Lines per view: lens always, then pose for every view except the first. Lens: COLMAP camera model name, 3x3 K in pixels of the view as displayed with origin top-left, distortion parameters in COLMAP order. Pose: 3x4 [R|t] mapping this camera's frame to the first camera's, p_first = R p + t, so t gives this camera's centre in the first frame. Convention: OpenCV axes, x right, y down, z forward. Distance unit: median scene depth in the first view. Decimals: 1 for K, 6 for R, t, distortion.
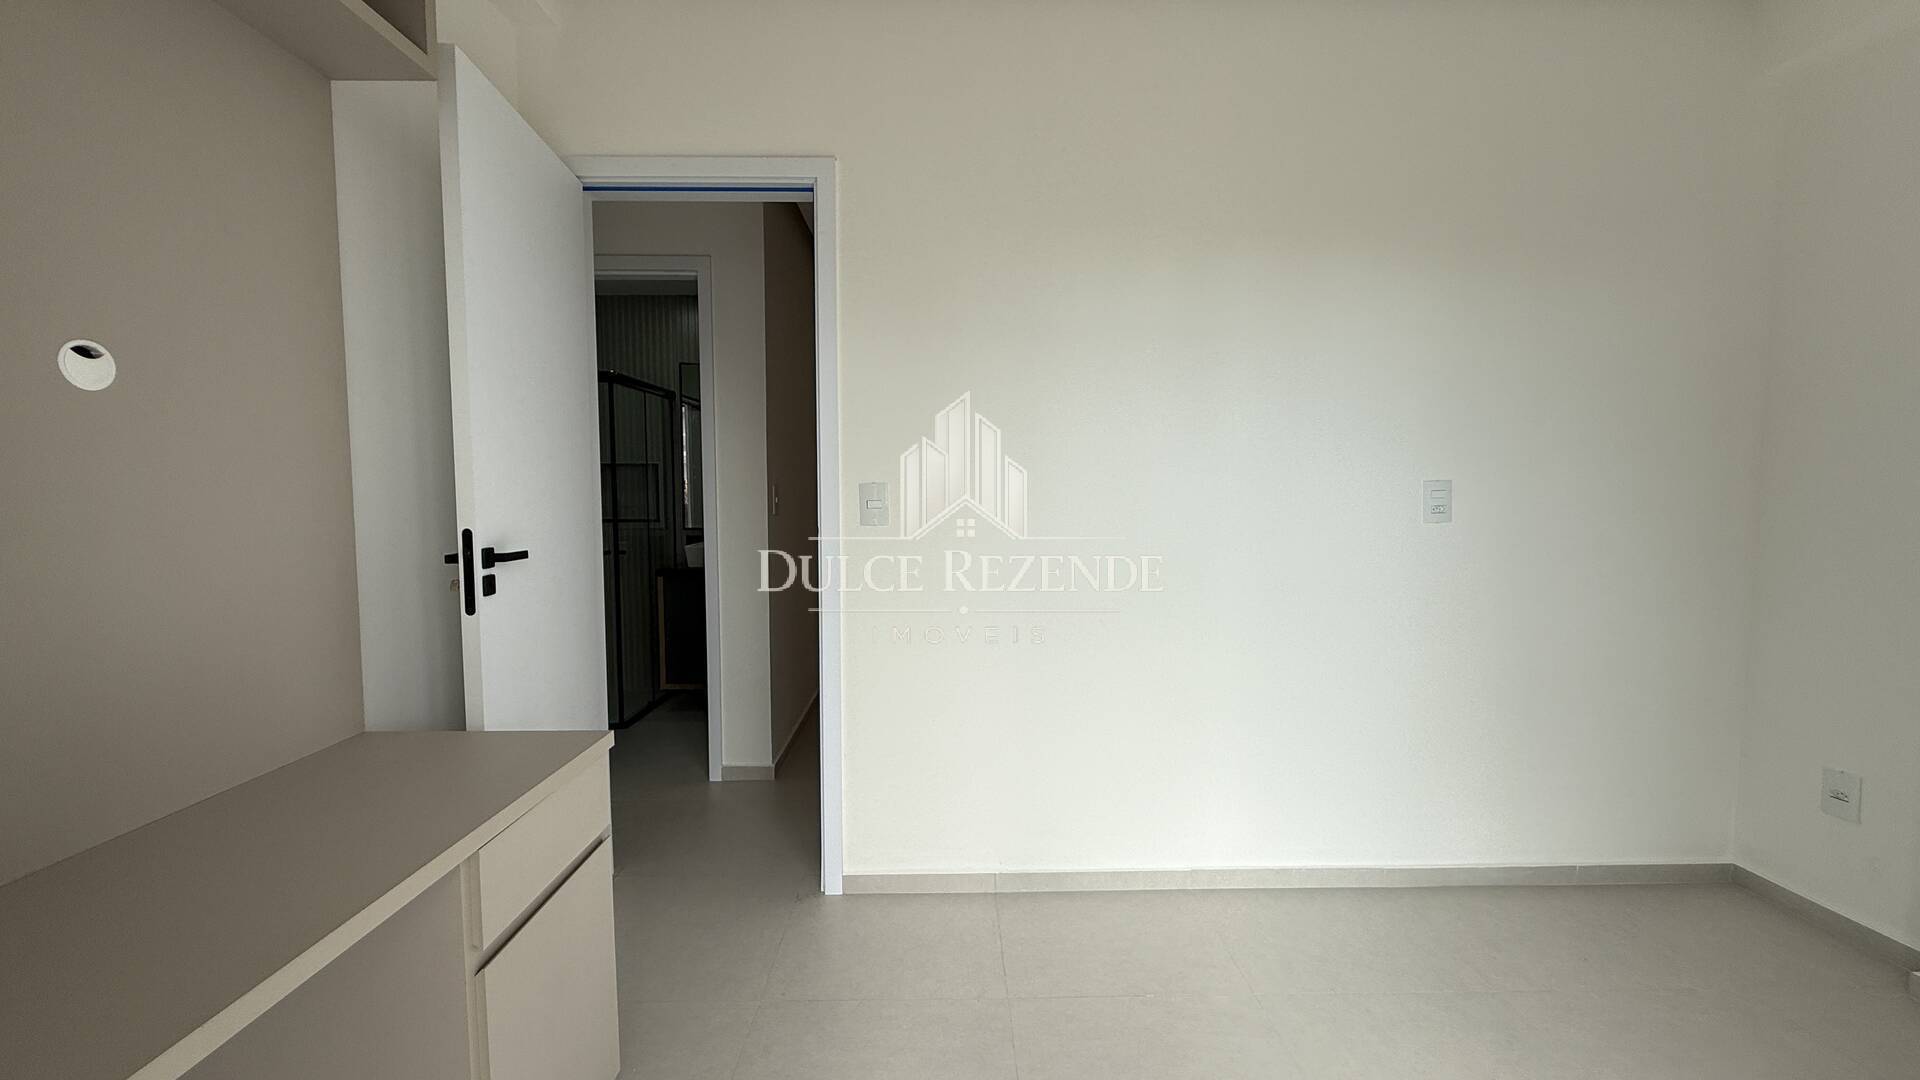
lens RADIAL K [[752.9, 0, 960.0], [0, 752.9, 540.0], [0, 0, 1]] dist [0.000047, -0.000030]
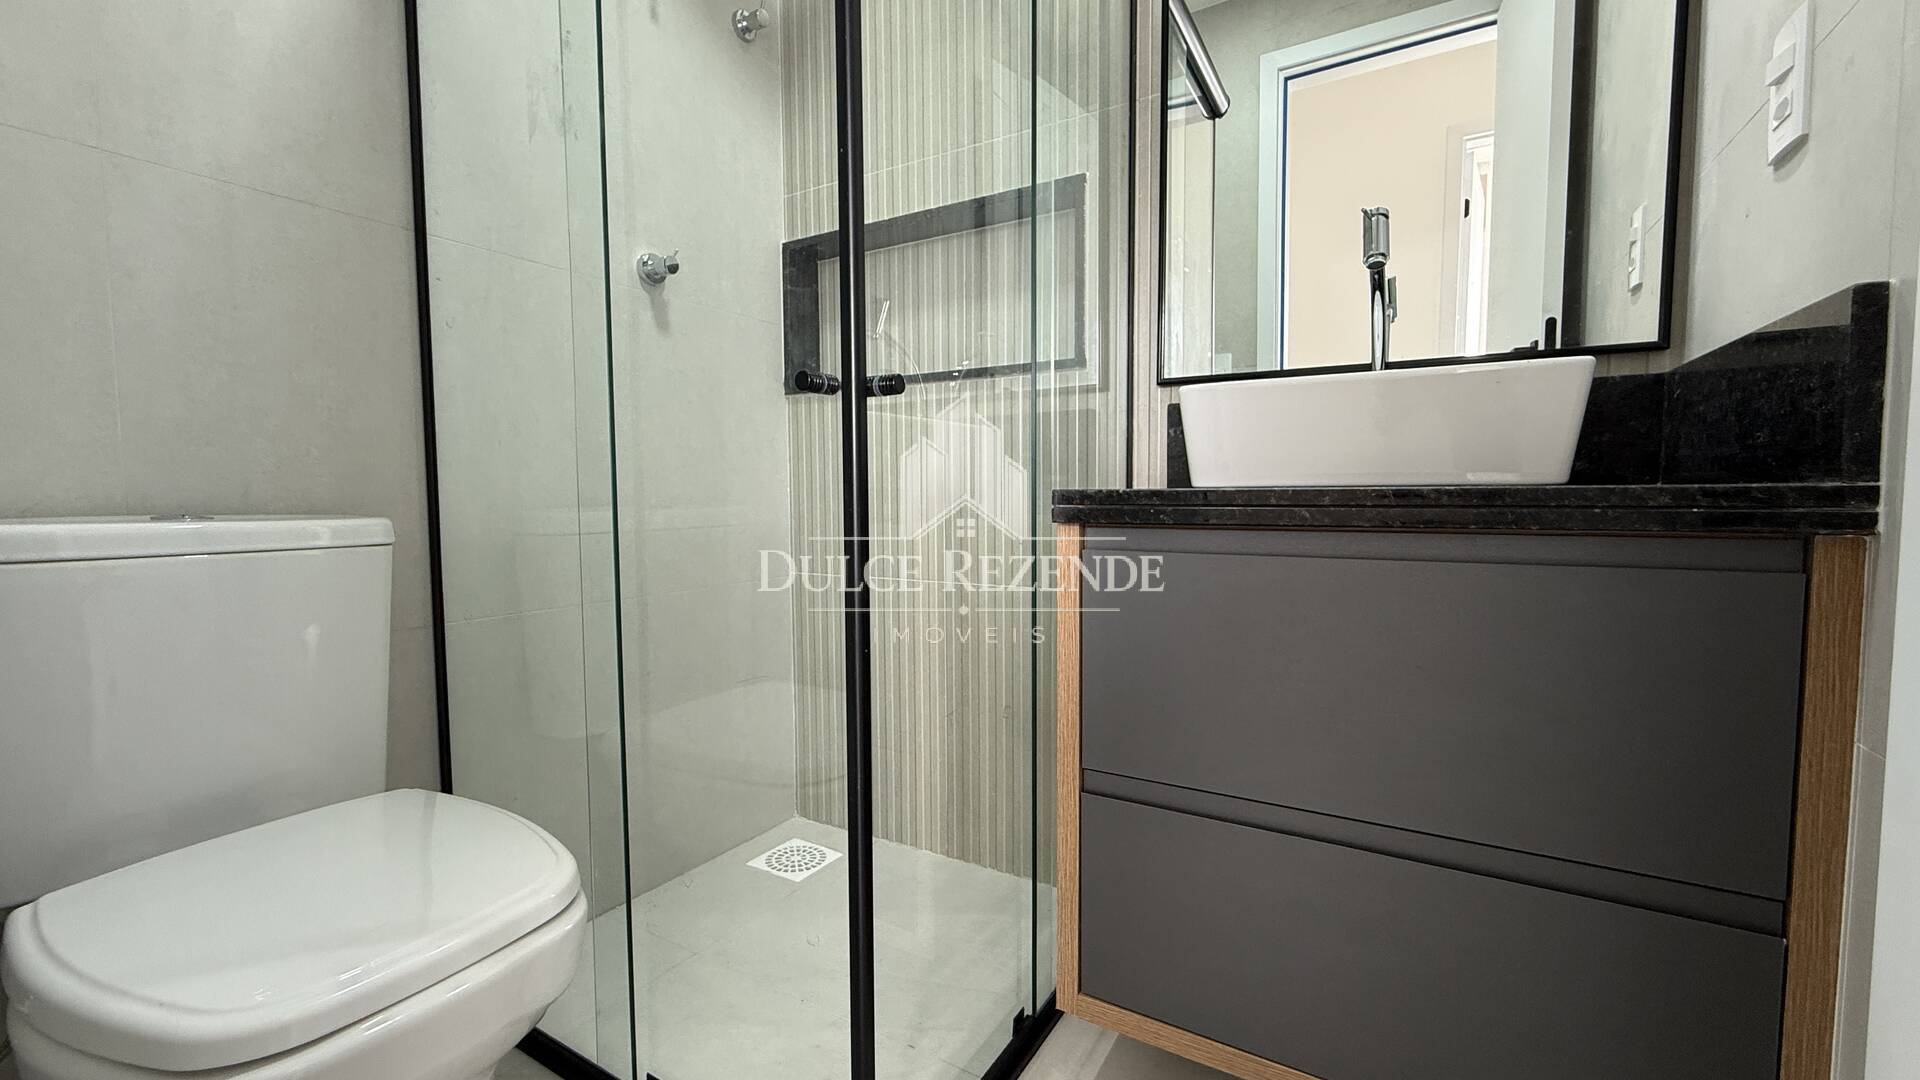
lens RADIAL K [[752.9, 0, 960.0], [0, 752.9, 540.0], [0, 0, 1]] dist [0.000047, -0.000030]
pose [[-0.534715, 0.054167, -0.843295, -0.107832], [-0.043559, 0.994850, 0.091522, 0.021152], [0.843909, 0.085671, -0.529601, 1.135298]]
